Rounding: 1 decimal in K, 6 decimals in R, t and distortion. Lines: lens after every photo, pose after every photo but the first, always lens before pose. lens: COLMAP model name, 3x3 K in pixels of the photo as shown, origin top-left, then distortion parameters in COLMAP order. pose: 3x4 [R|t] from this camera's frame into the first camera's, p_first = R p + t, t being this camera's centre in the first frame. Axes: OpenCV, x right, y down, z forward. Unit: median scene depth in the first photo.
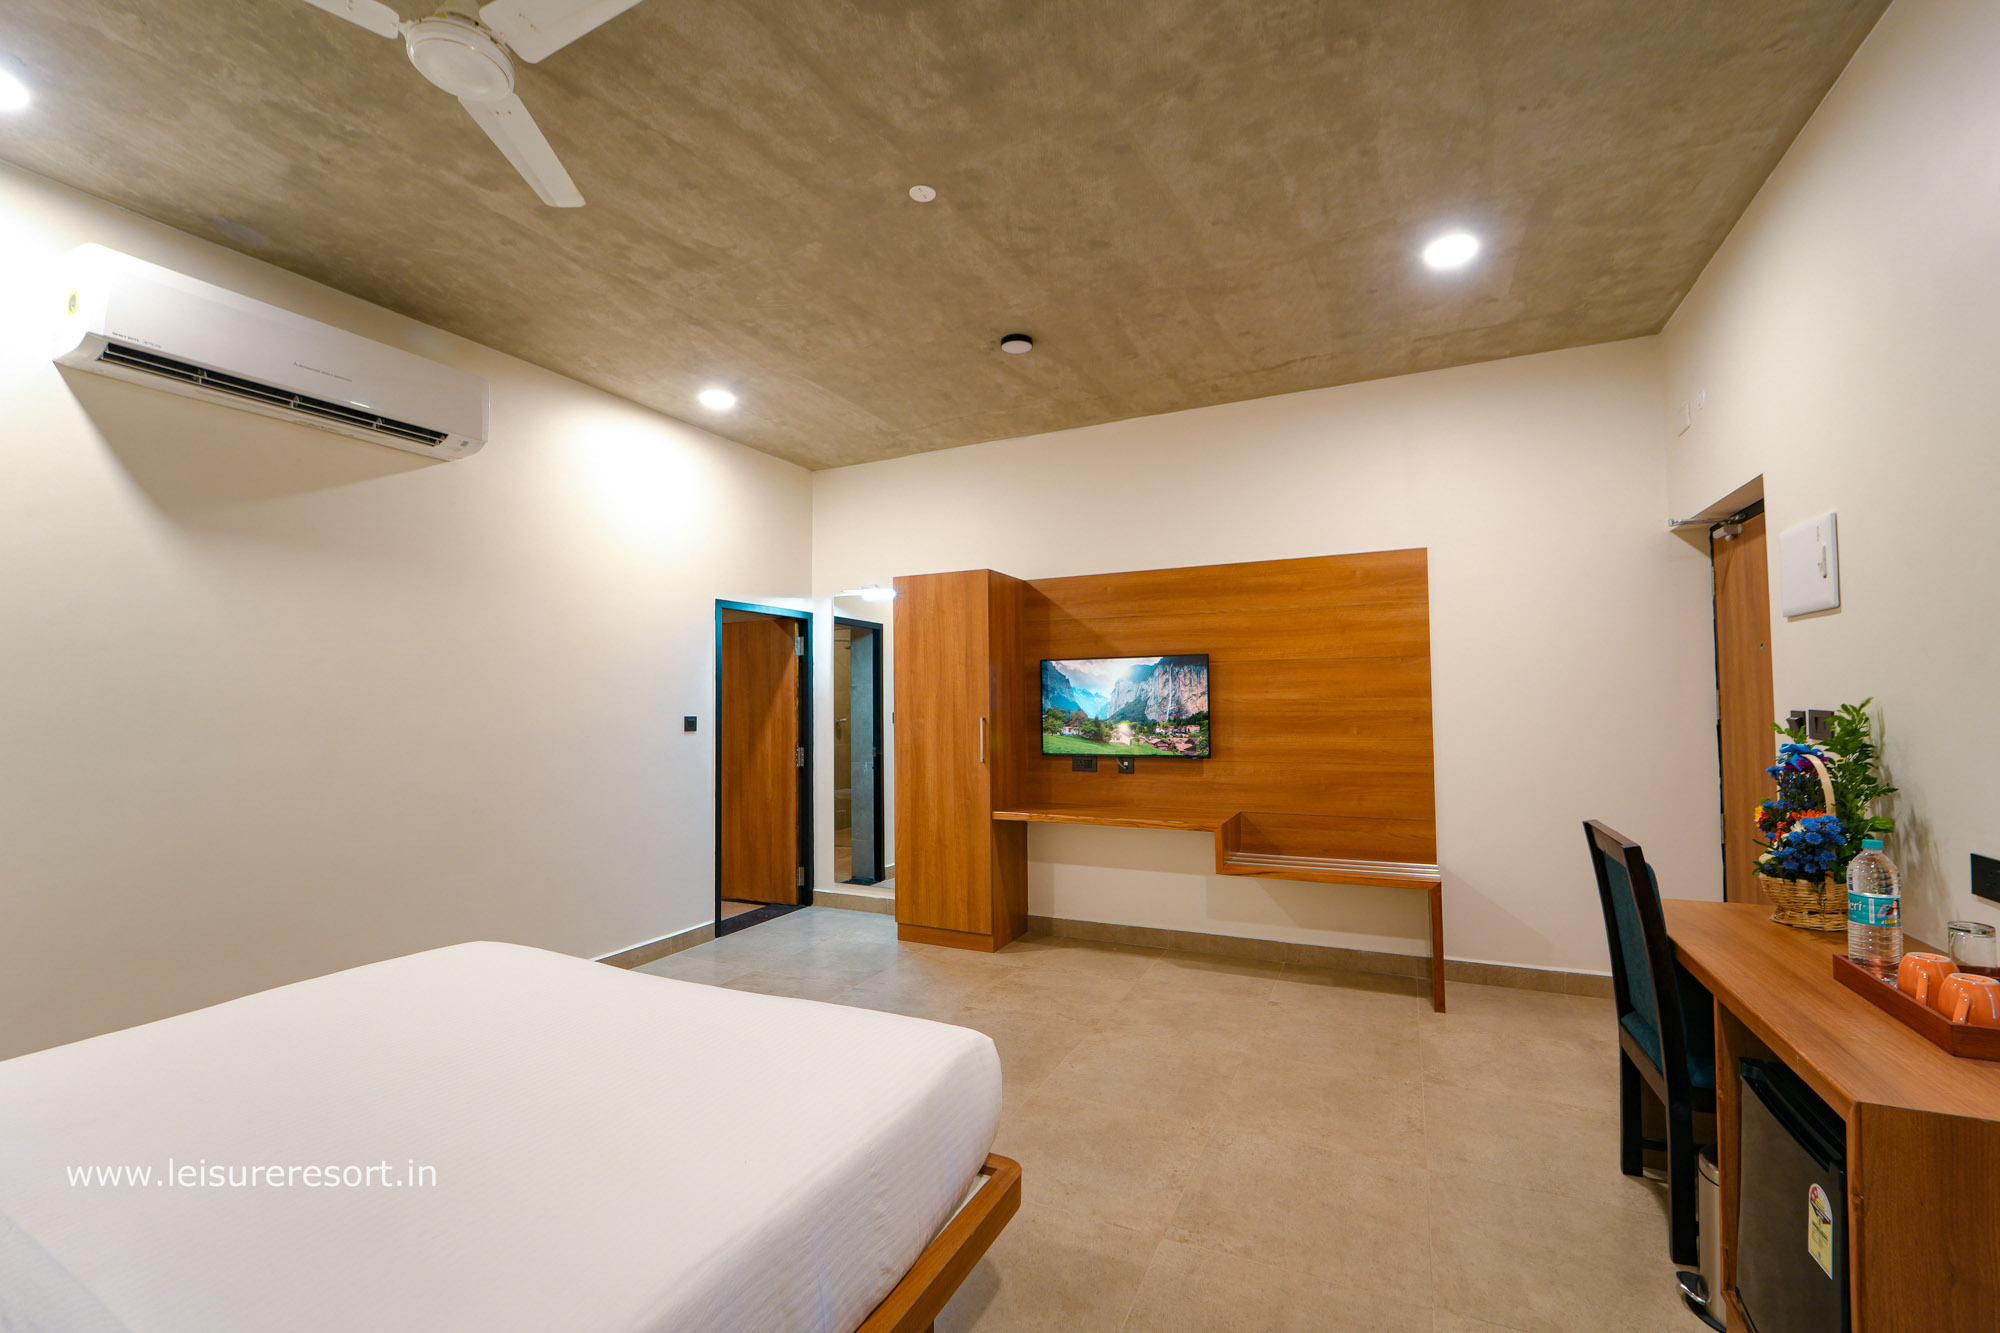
lens RADIAL K [[821.1, 0, 981.1], [0, 821.1, 675.6], [0, 0, 1]] dist [-0.018138, -0.000575]
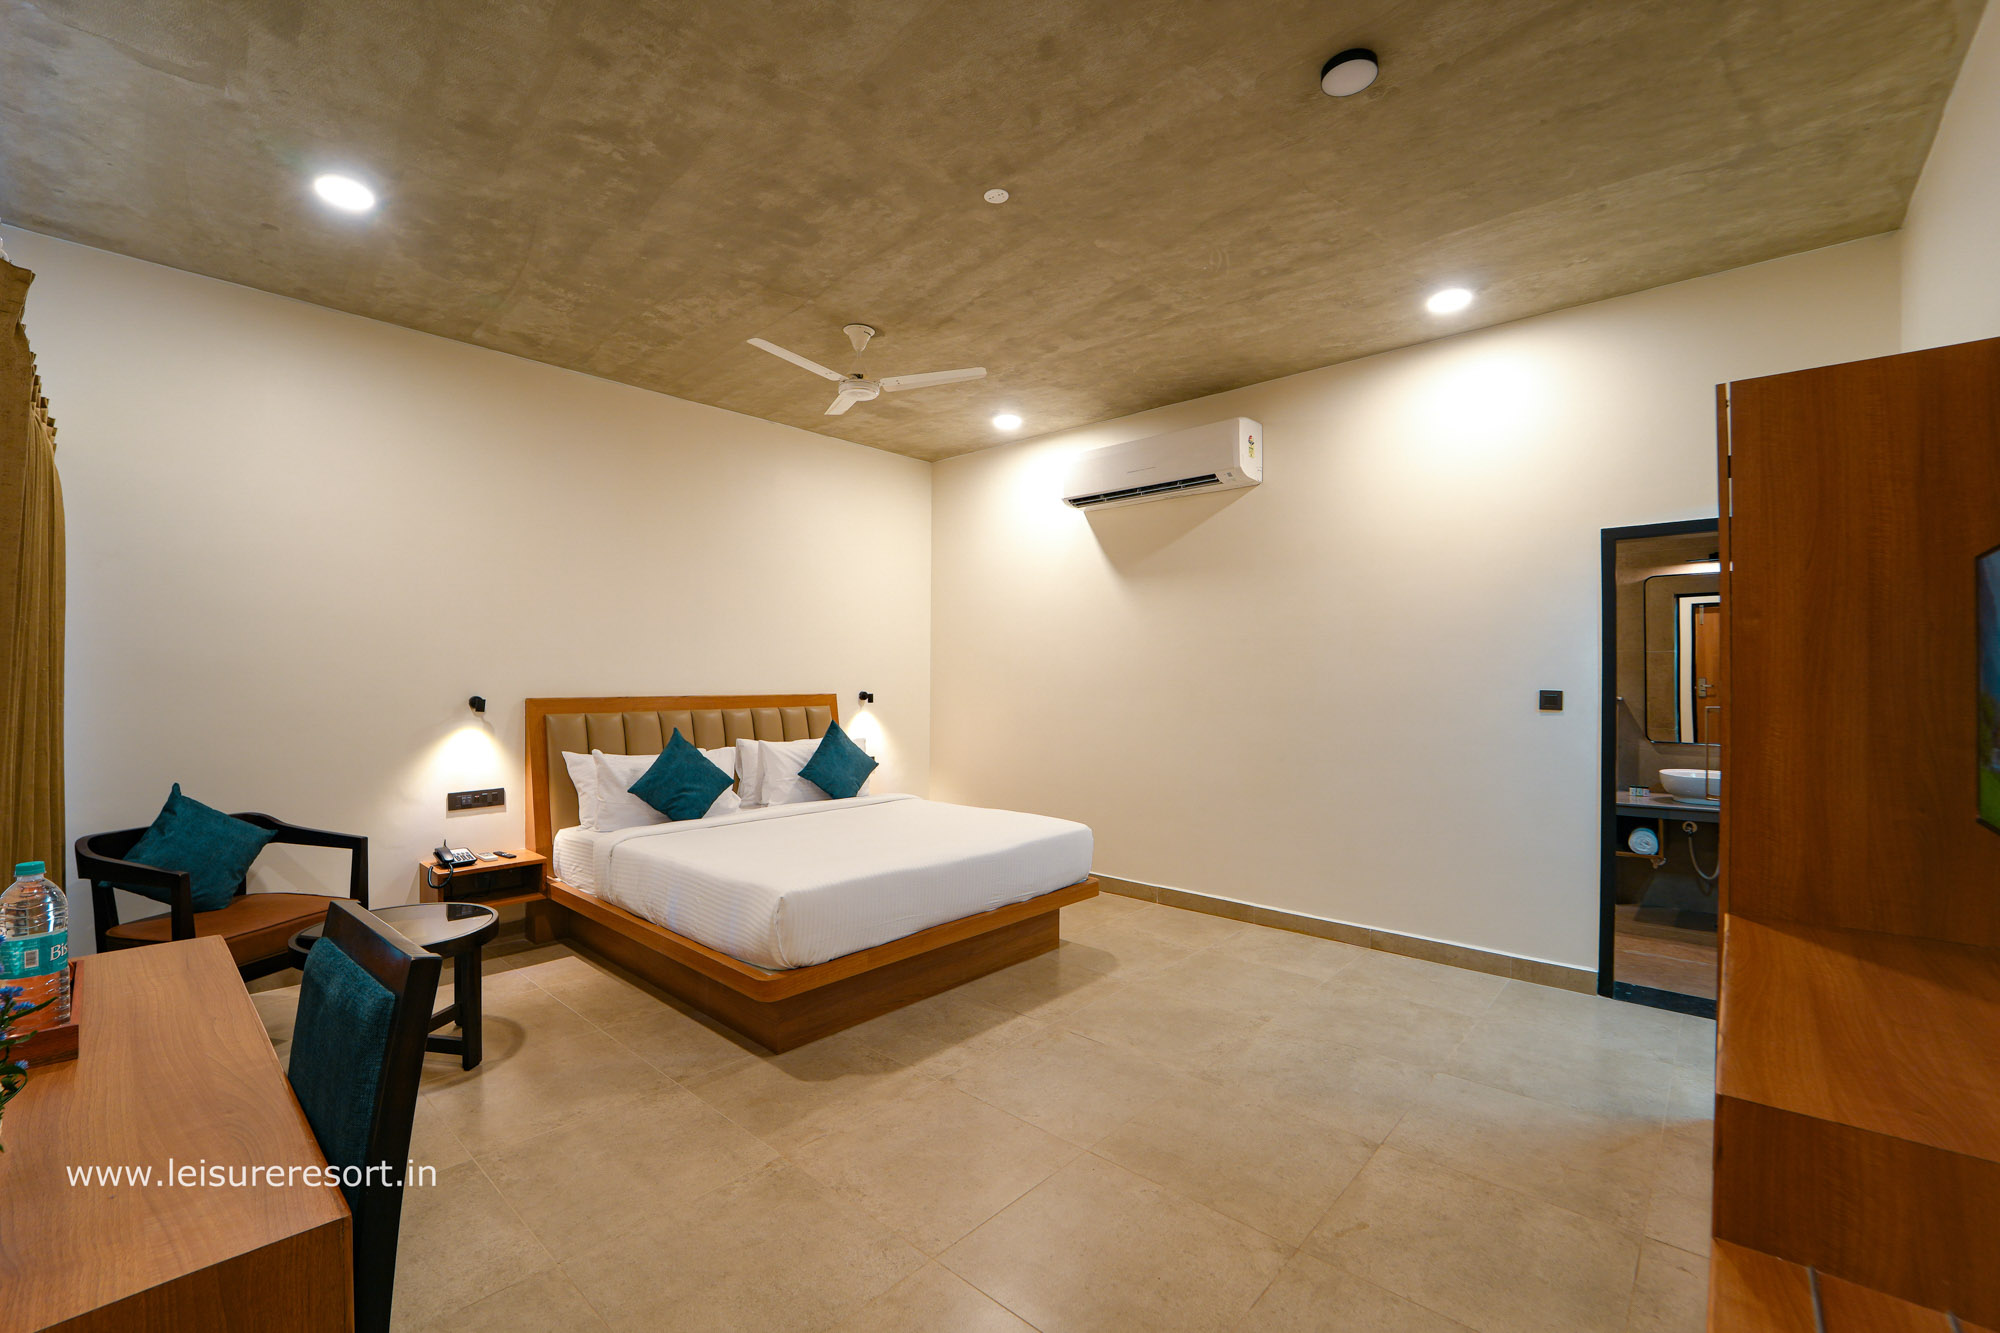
lens RADIAL K [[821.1, 0, 981.1], [0, 821.1, 675.6], [0, 0, 1]] dist [-0.018138, -0.000575]
pose [[-0.266008, 0.003541, -0.963964, 0.990293], [0.031801, 0.999481, -0.005104, 0.040896], [0.963446, -0.032013, -0.265982, 1.279653]]
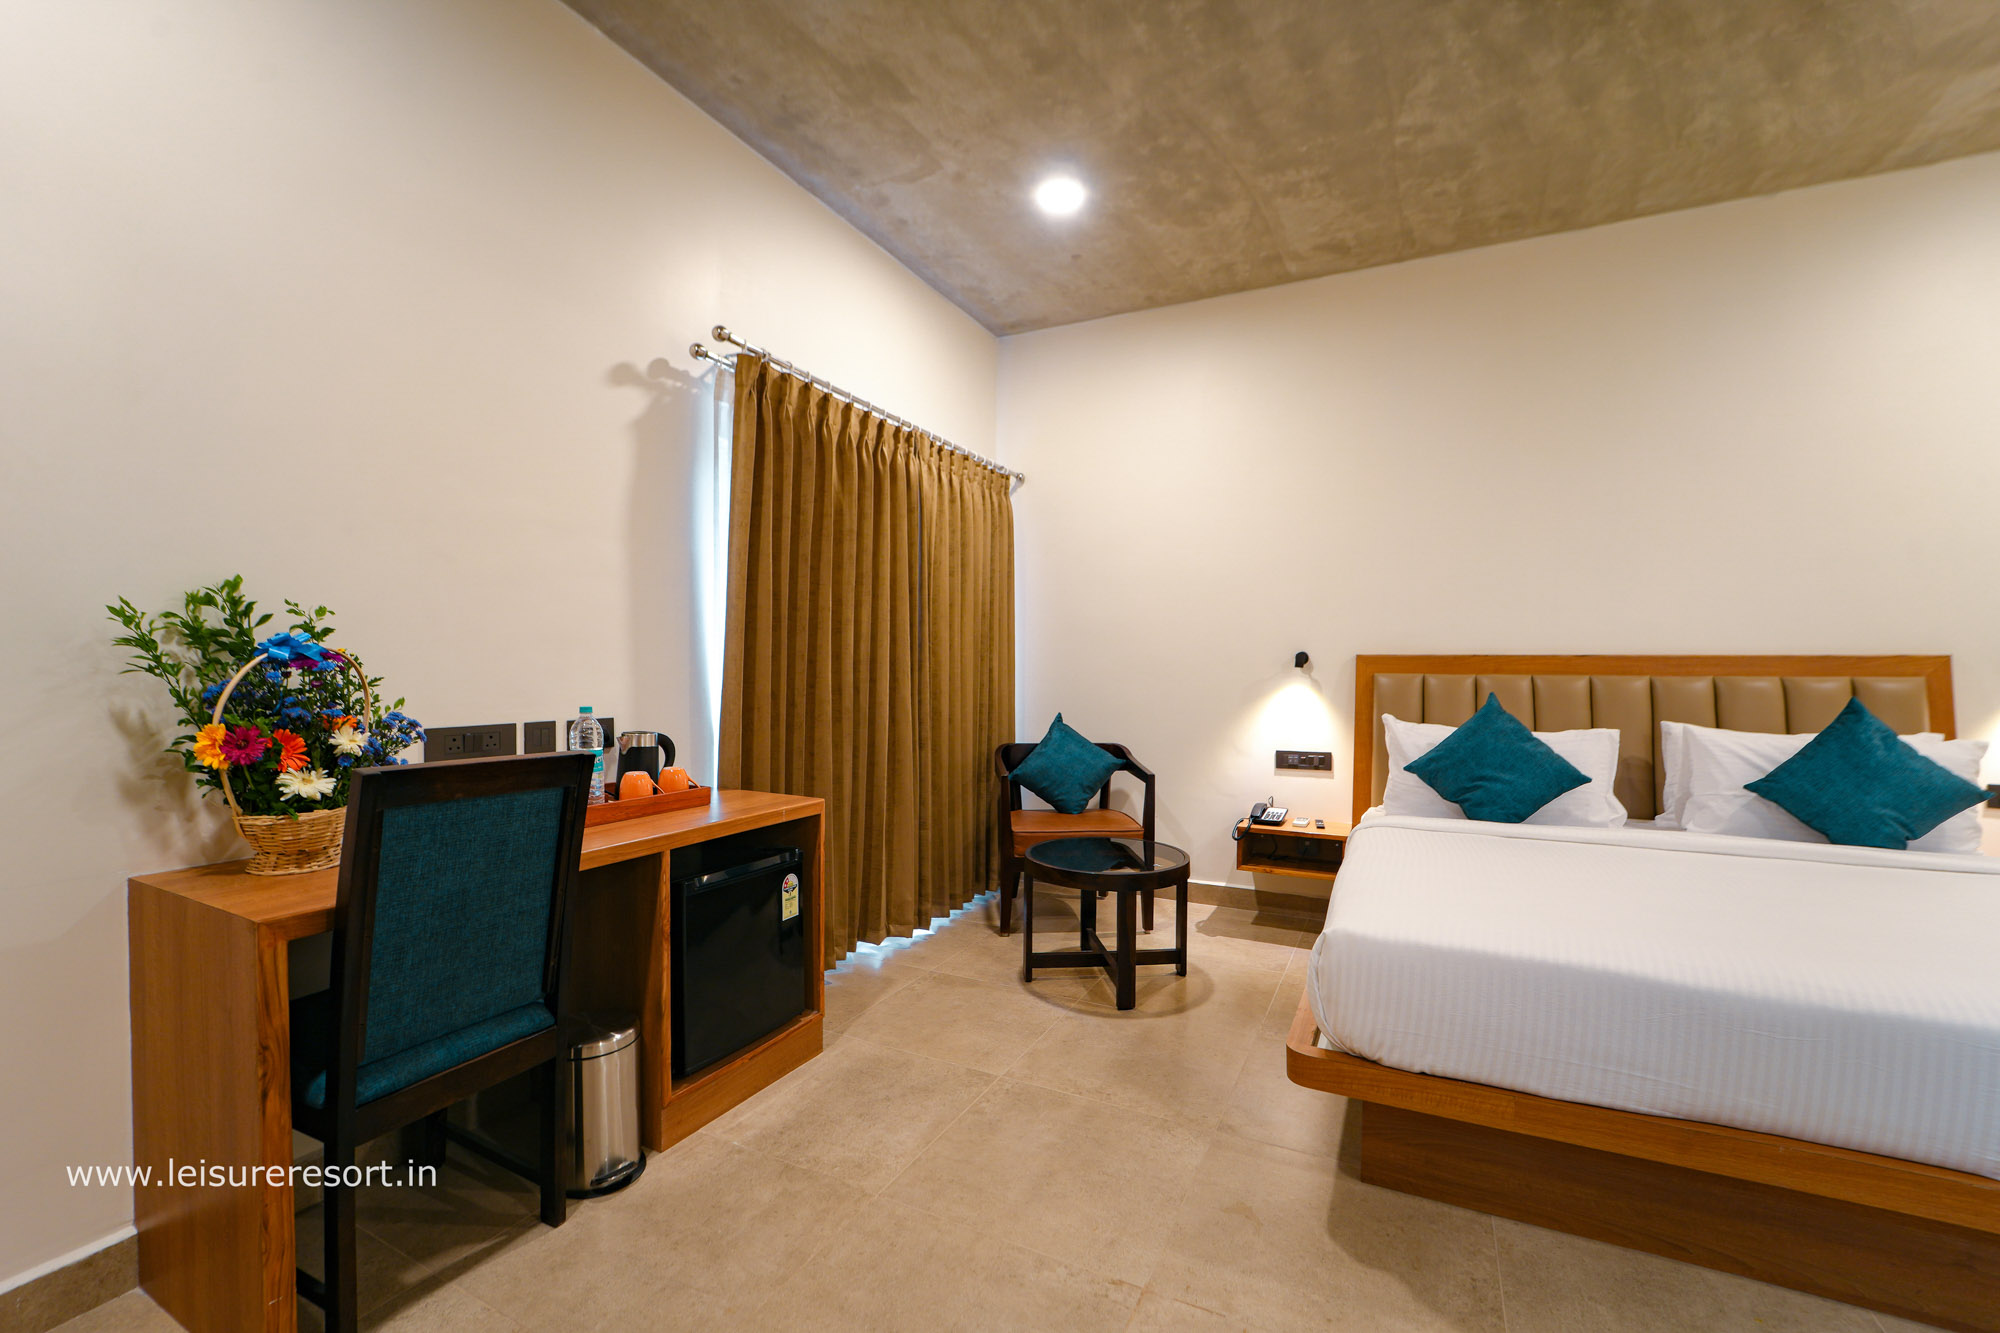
lens RADIAL K [[831.2, 0, 1000.2], [0, 831.2, 676.8], [0, 0, 1]] dist [-0.019888, -0.000304]
pose [[-0.999956, 0.001853, -0.009192, 0.293069], [0.002036, 0.999799, -0.019964, 0.117491], [0.009153, -0.019982, -0.999758, 1.430336]]
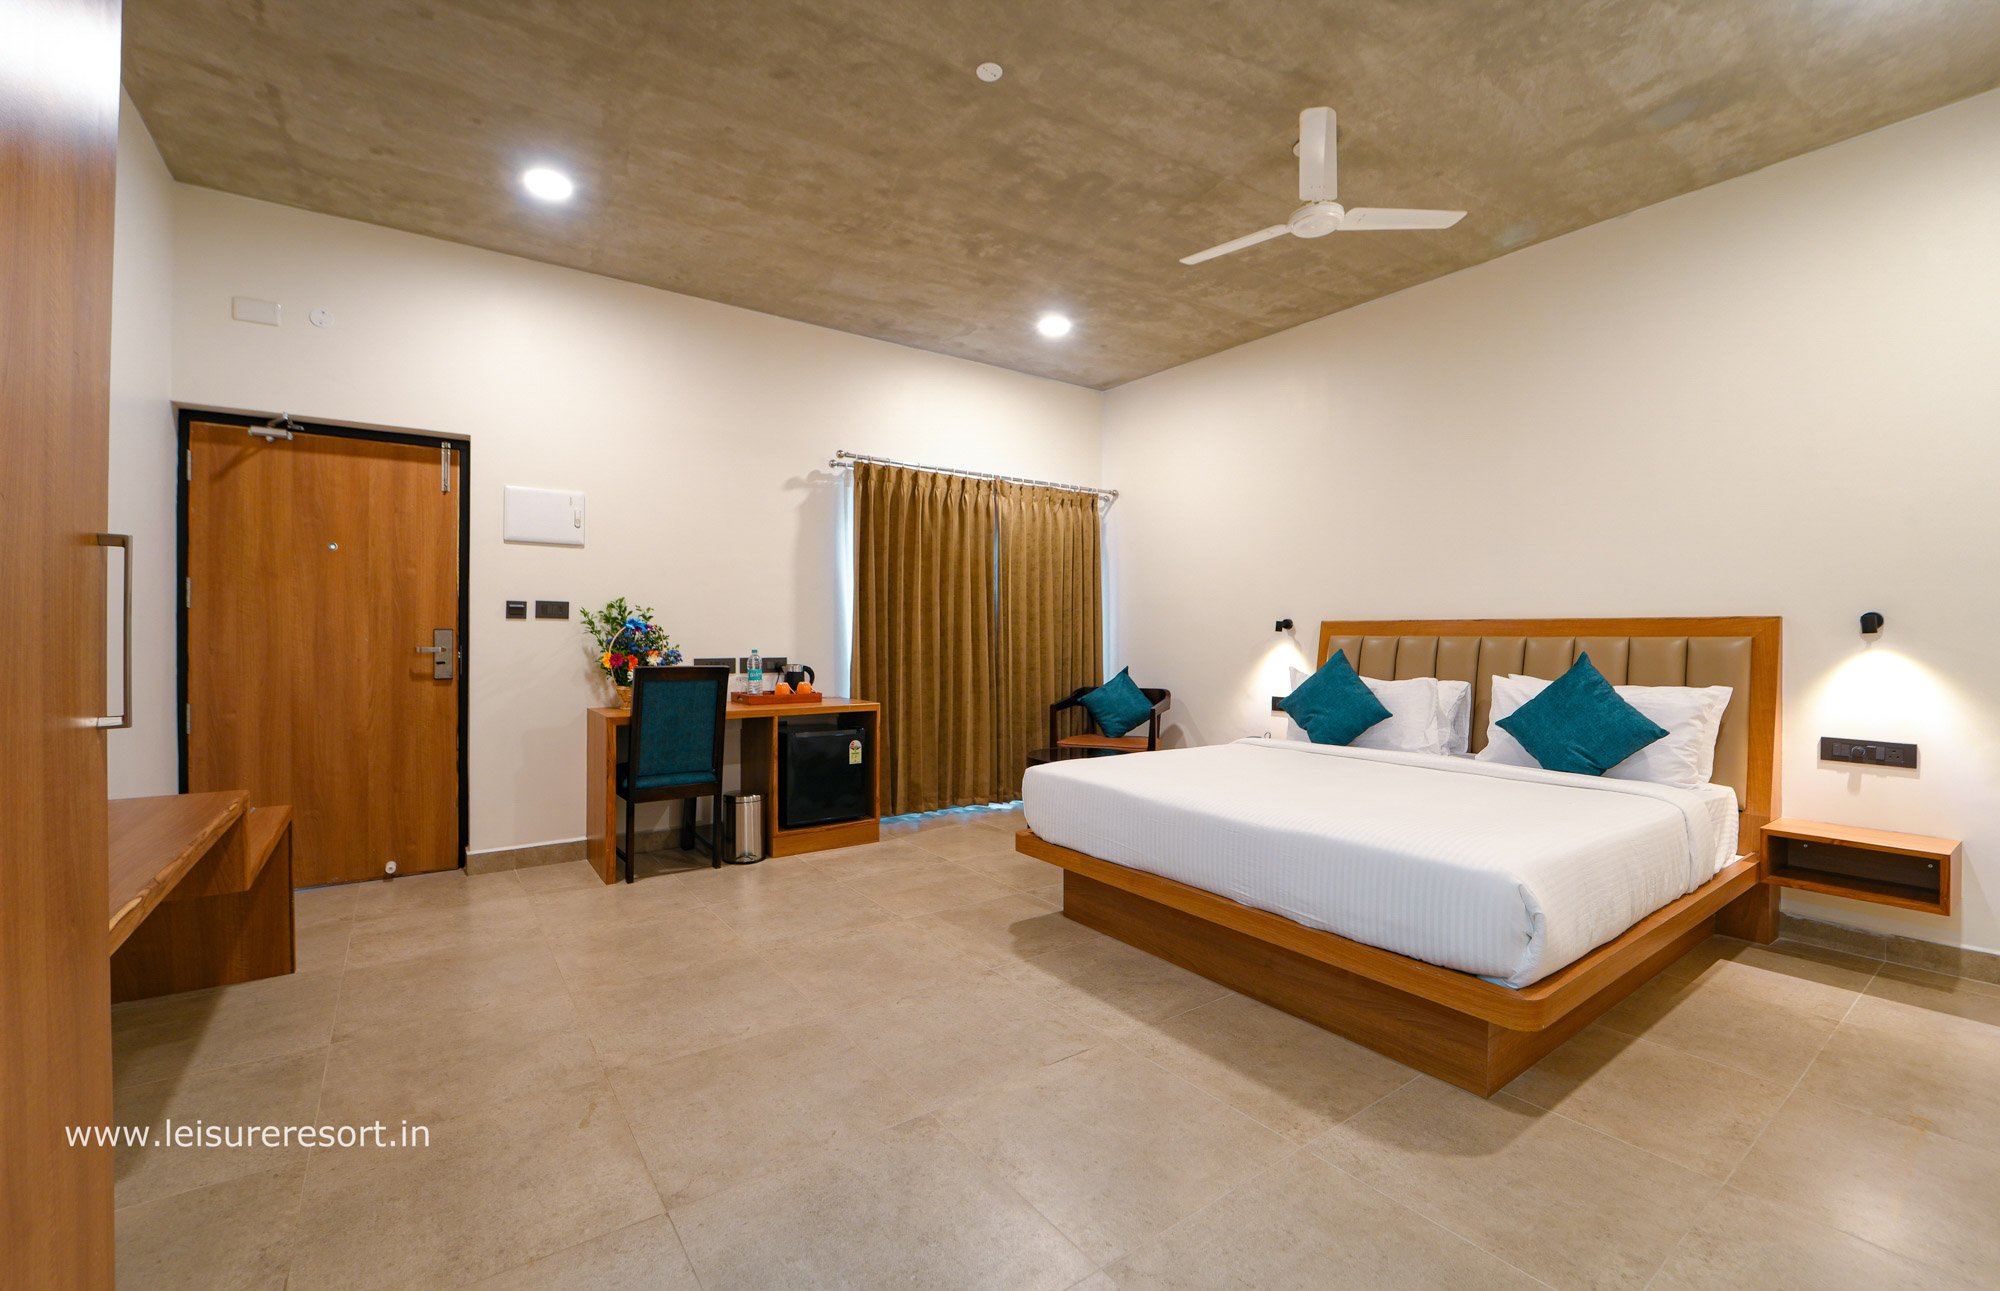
lens RADIAL K [[829.3, 0, 1018.6], [0, 829.3, 632.5], [0, 0, 1]] dist [-0.018832, -0.000191]
pose [[-0.898513, 0.005837, 0.438909, -0.566173], [-0.010363, 0.999351, -0.034504, 0.147040], [-0.438825, -0.035551, -0.897869, 1.933760]]
